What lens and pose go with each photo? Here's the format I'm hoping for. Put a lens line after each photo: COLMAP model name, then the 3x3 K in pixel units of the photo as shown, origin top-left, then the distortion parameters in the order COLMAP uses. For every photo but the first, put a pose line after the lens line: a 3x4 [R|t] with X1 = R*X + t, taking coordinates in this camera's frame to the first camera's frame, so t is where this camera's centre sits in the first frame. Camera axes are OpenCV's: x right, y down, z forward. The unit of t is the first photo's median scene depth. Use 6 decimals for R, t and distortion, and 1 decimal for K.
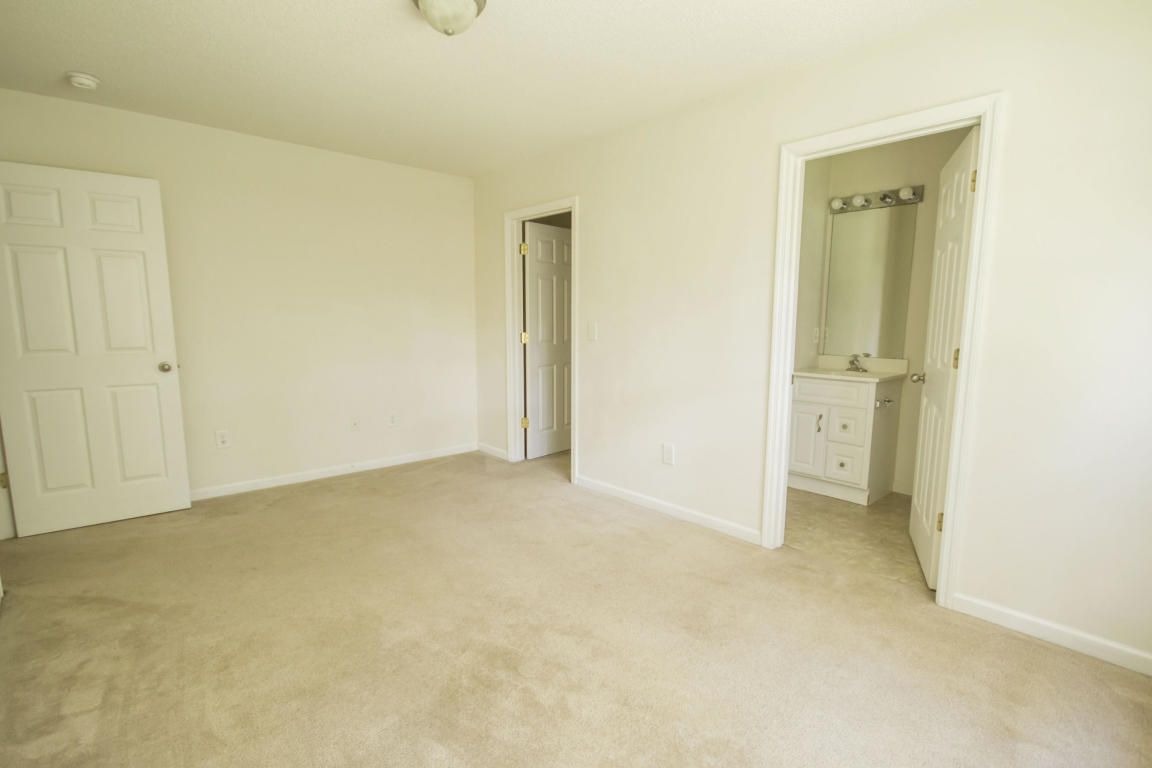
lens RADIAL K [[530.5, 0, 574.0], [0, 530.5, 389.5], [0, 0, 1]] dist [-0.000942, -0.000174]
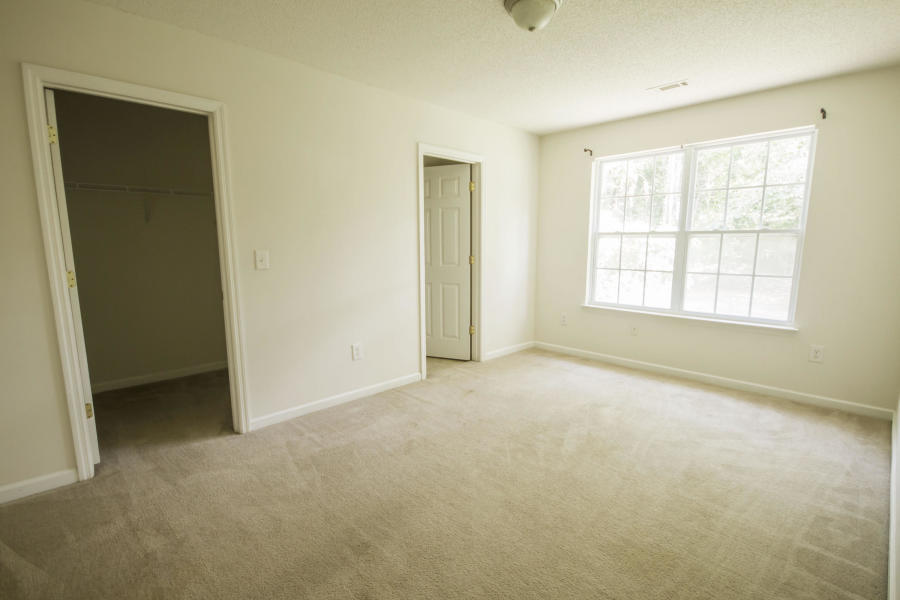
lens RADIAL K [[414.4, 0, 448.4], [0, 414.4, 304.3], [0, 0, 1]] dist [-0.000942, -0.000174]
pose [[-0.010602, -0.149309, 0.988734, -0.671096], [0.137665, 0.979156, 0.149339, -0.091463], [-0.990422, 0.137697, 0.010173, 0.642092]]
